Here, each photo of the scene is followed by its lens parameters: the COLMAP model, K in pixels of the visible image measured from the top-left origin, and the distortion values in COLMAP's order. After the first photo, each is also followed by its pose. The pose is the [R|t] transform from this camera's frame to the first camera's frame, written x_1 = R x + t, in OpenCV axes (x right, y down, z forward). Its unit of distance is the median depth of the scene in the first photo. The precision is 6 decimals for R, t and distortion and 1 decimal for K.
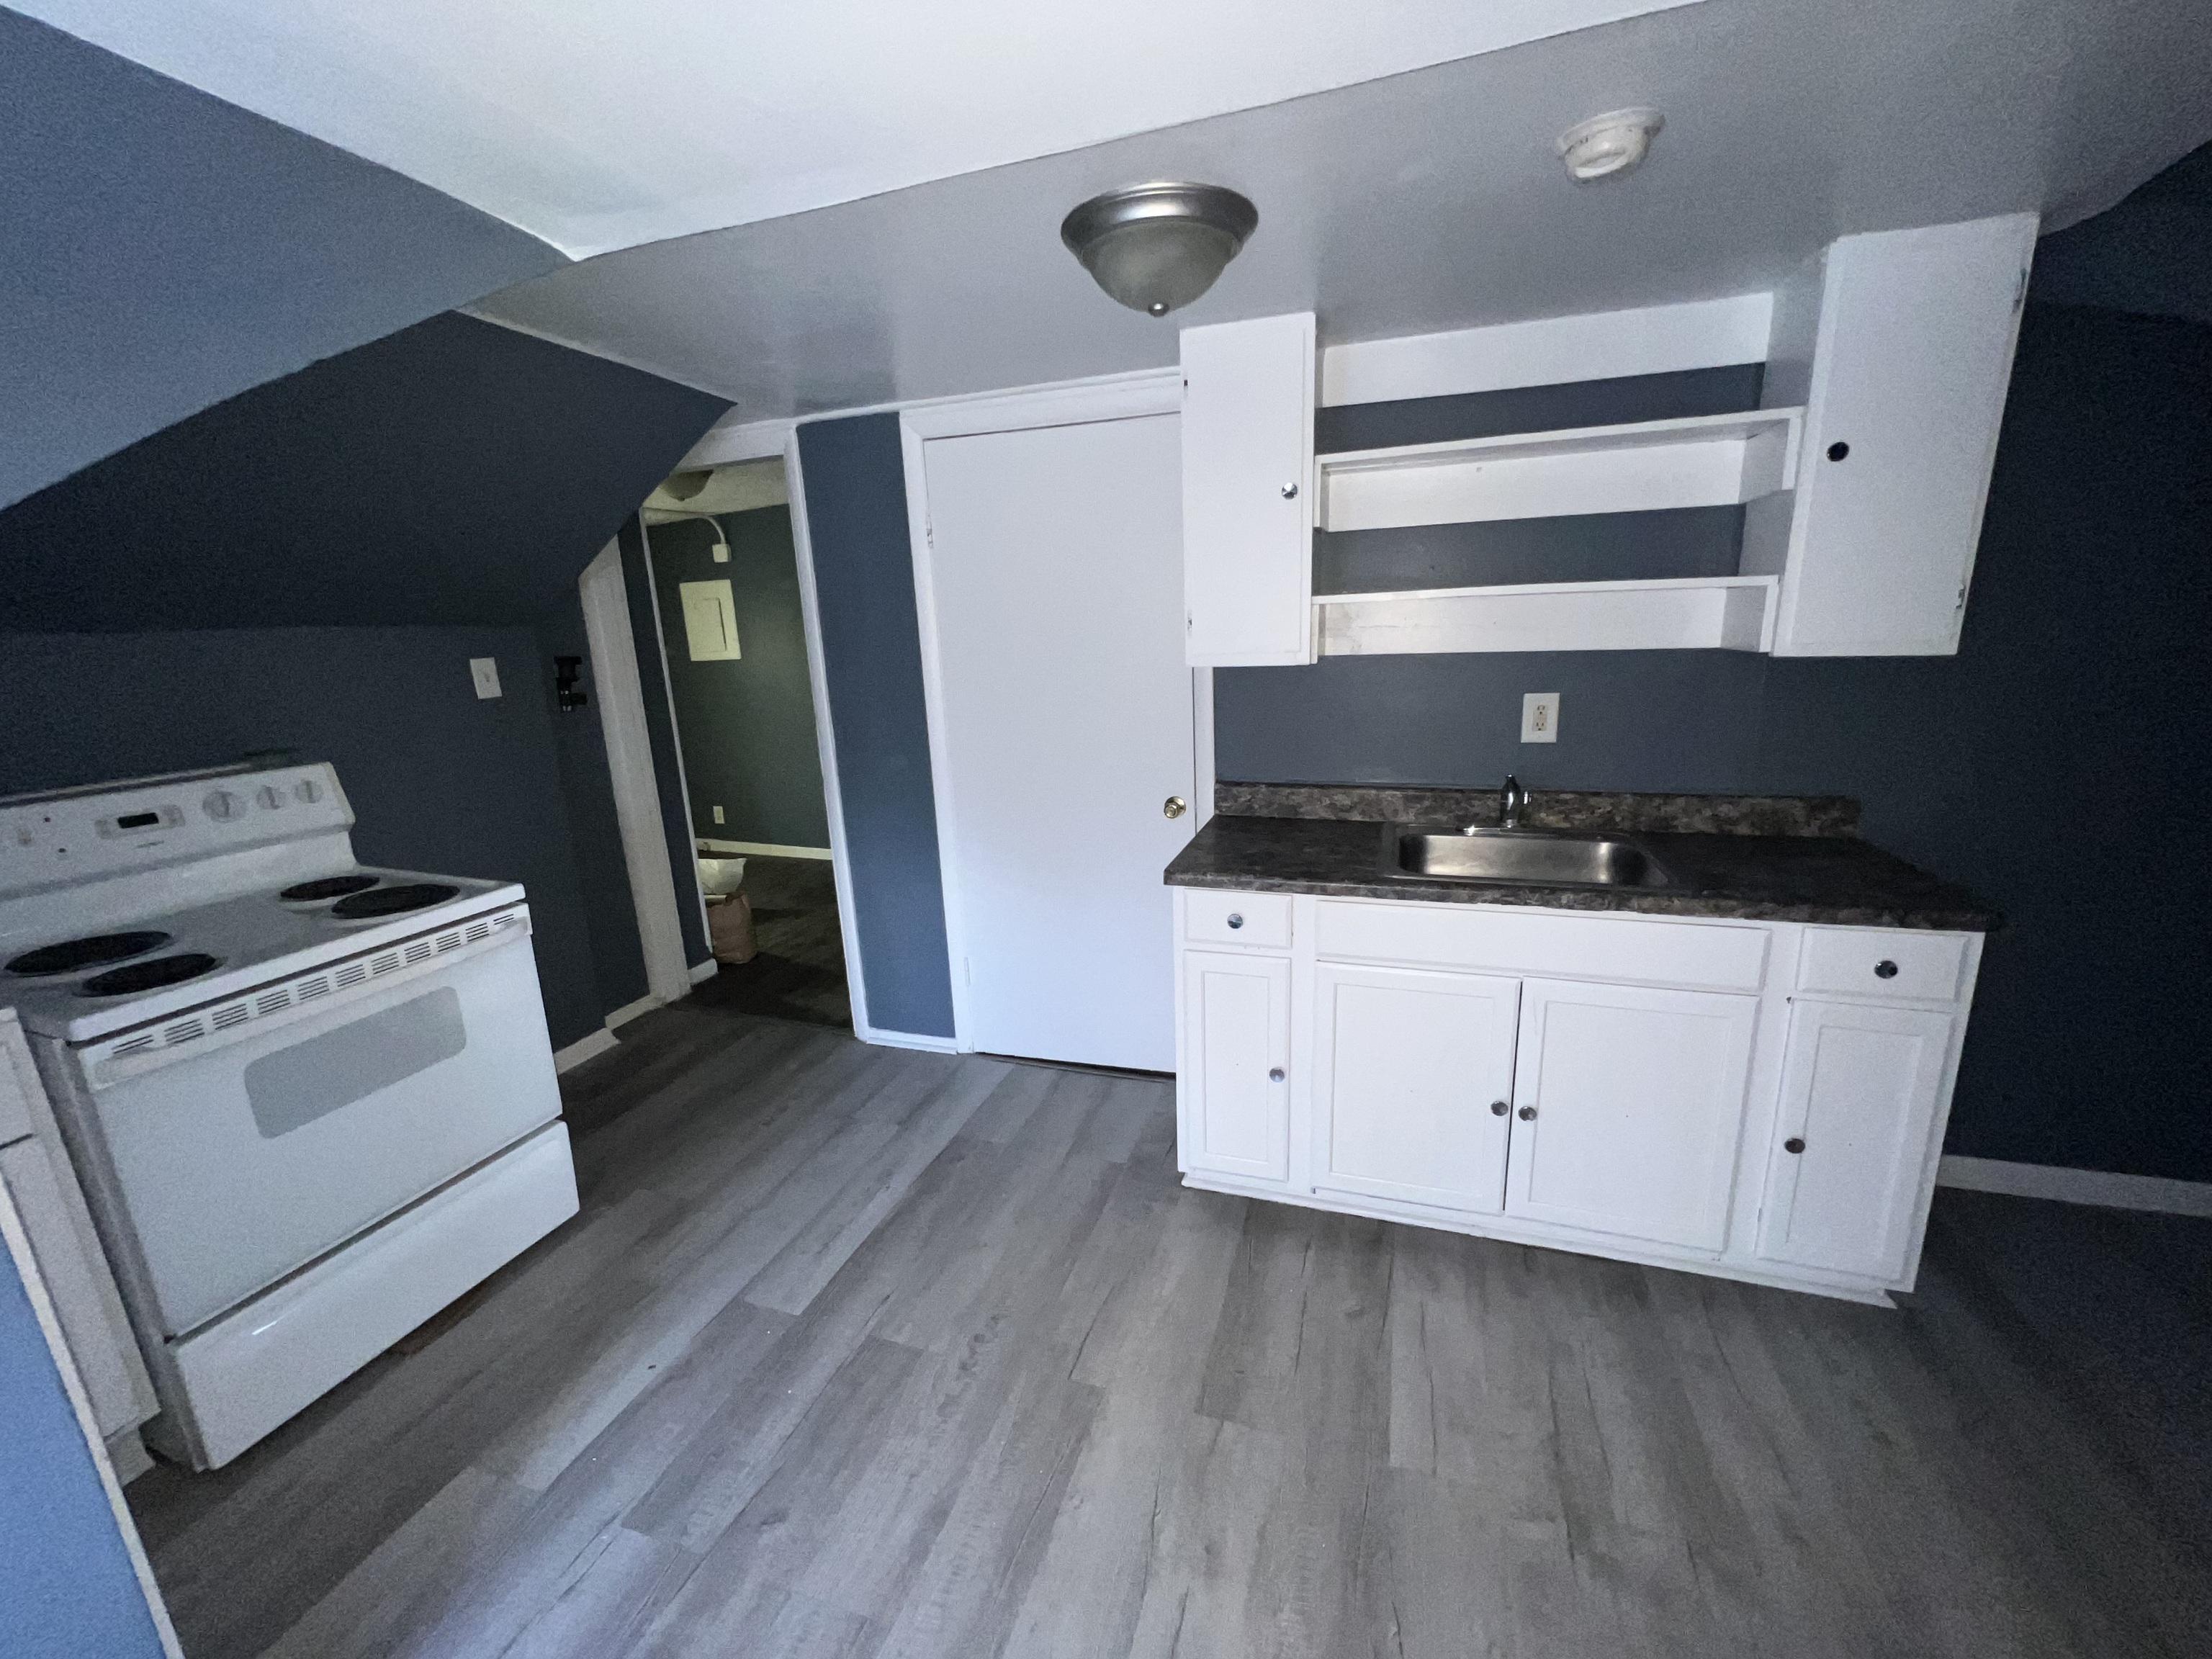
lens RADIAL K [[883.9, 0, 1116.2], [0, 883.9, 836.7], [0, 0, 1]] dist [-0.000312, -0.000007]
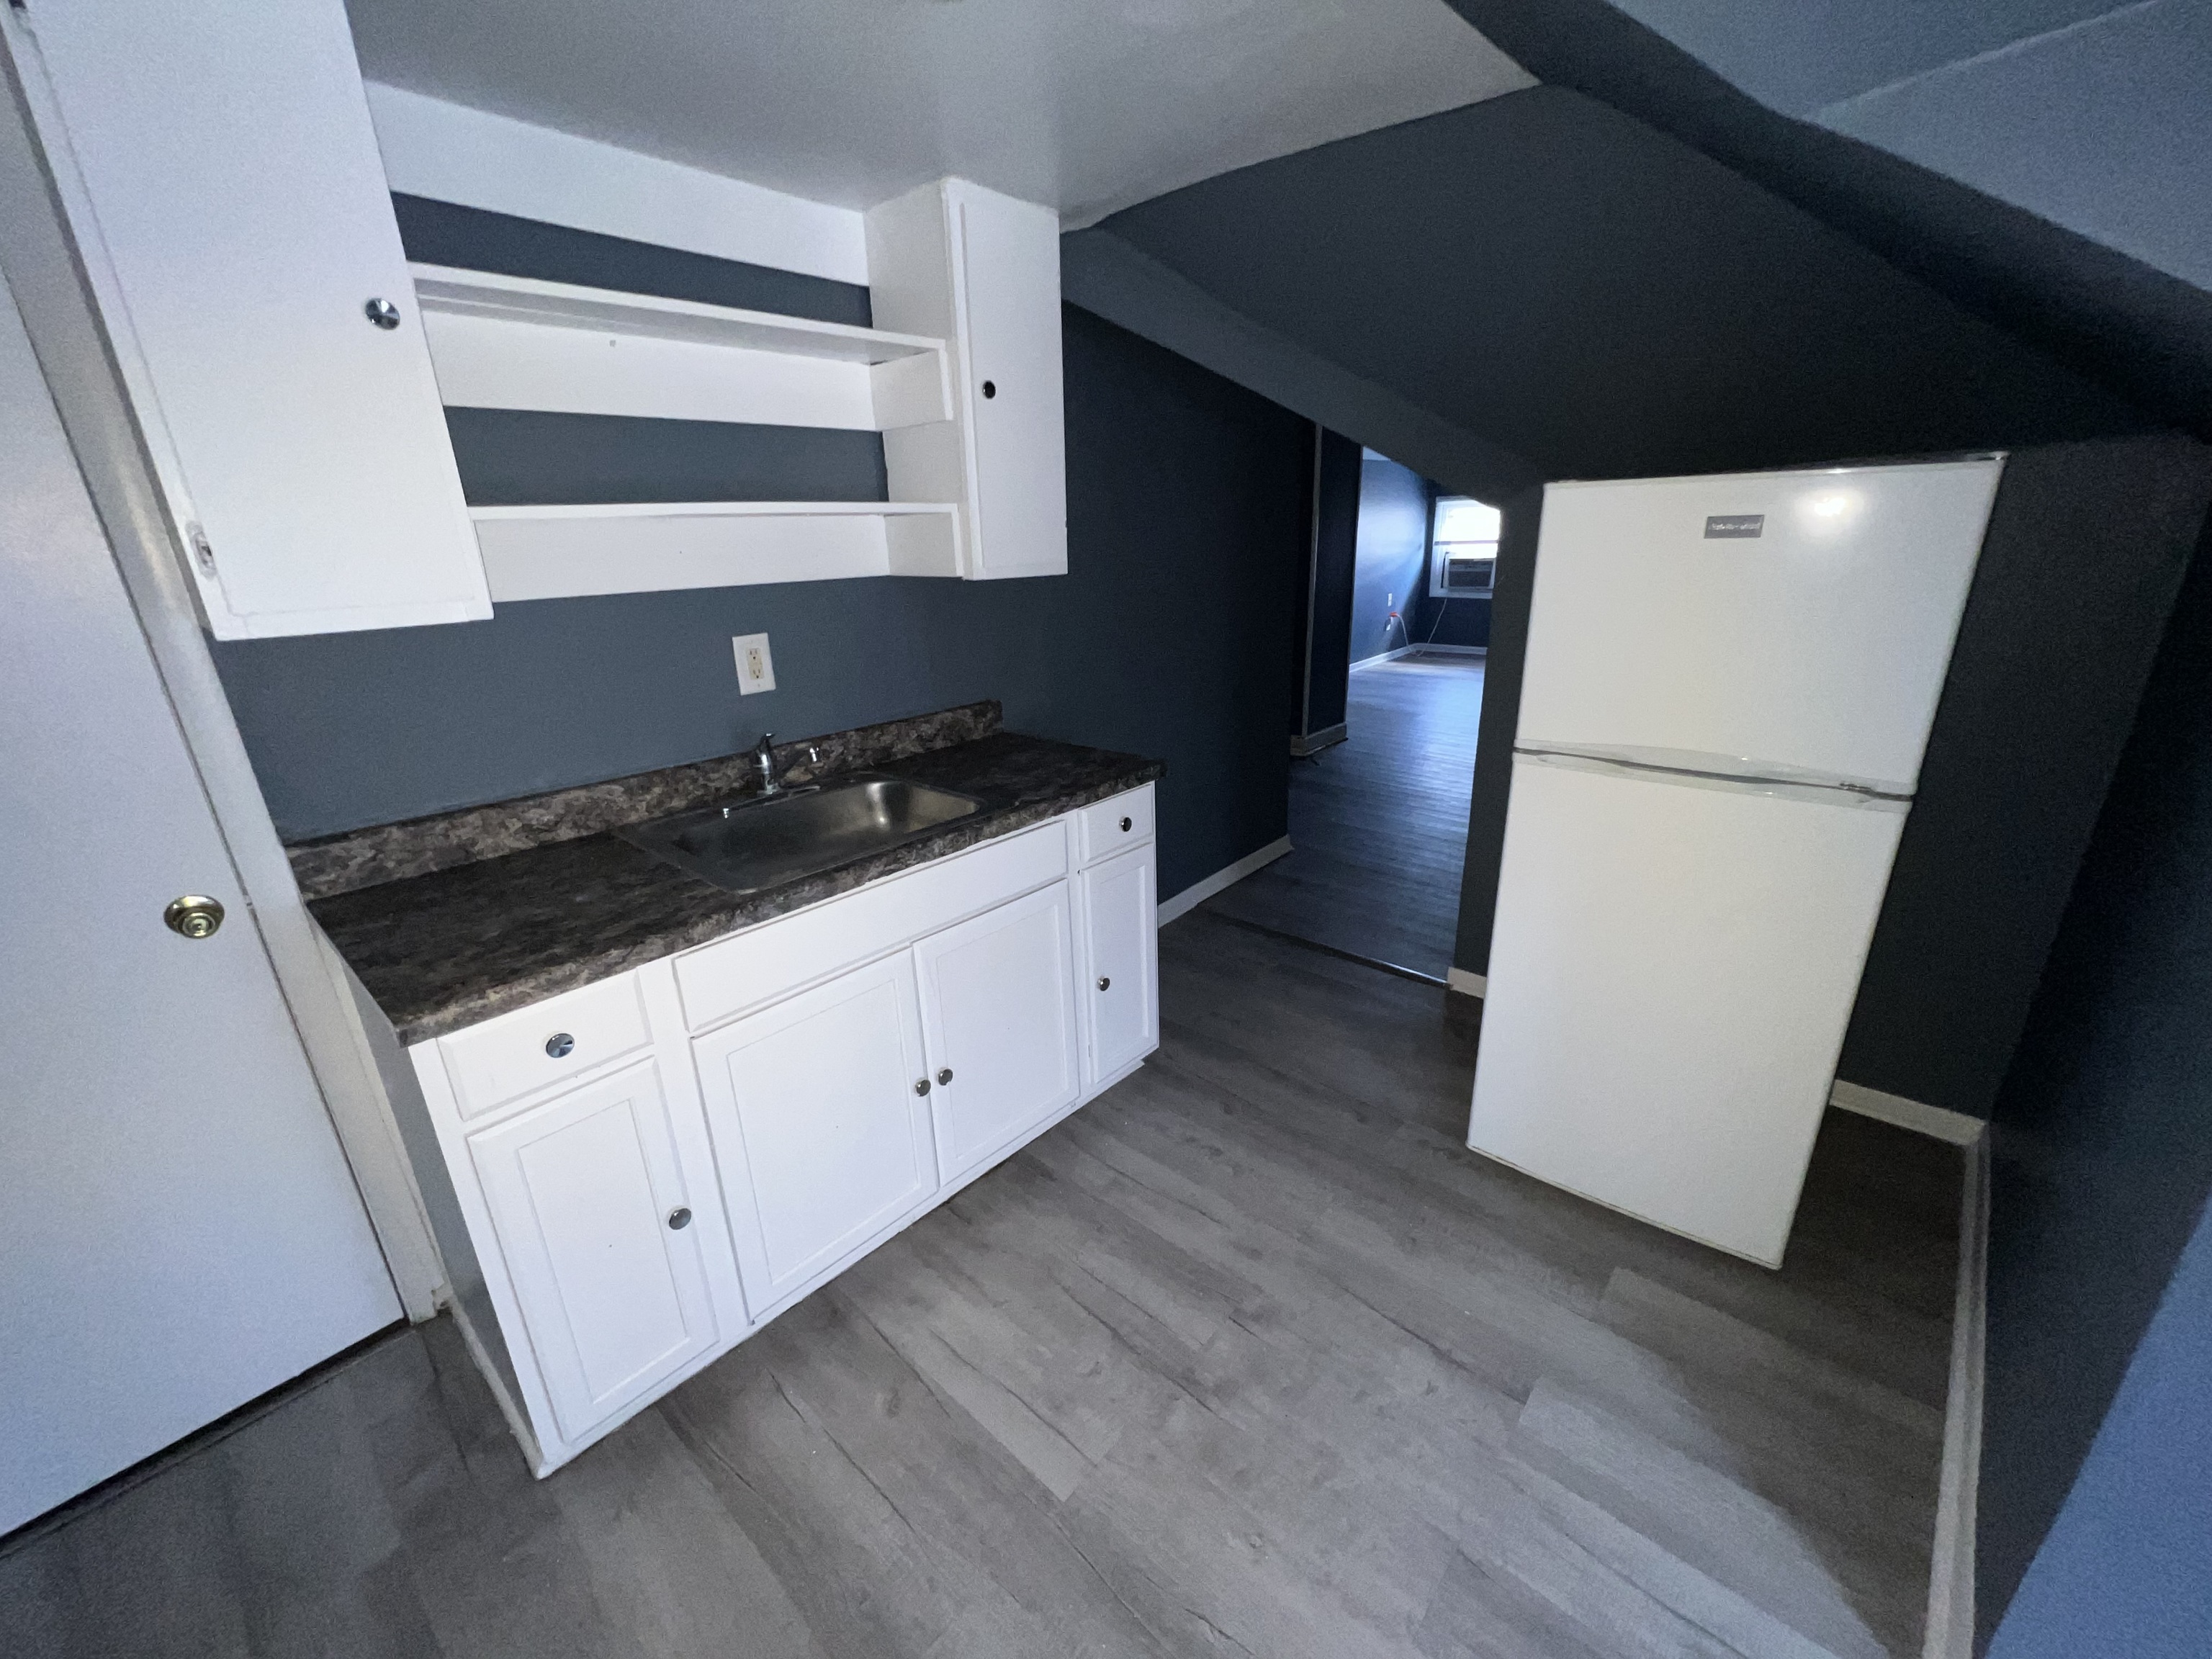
lens RADIAL K [[883.9, 0, 1113.9], [0, 883.9, 832.9], [0, 0, 1]] dist [-0.000312, -0.000007]
pose [[0.411275, -0.279476, 0.867610, -0.196909], [0.229740, 0.952890, 0.198043, -0.076739], [-0.882084, 0.117874, 0.456106, 0.359676]]
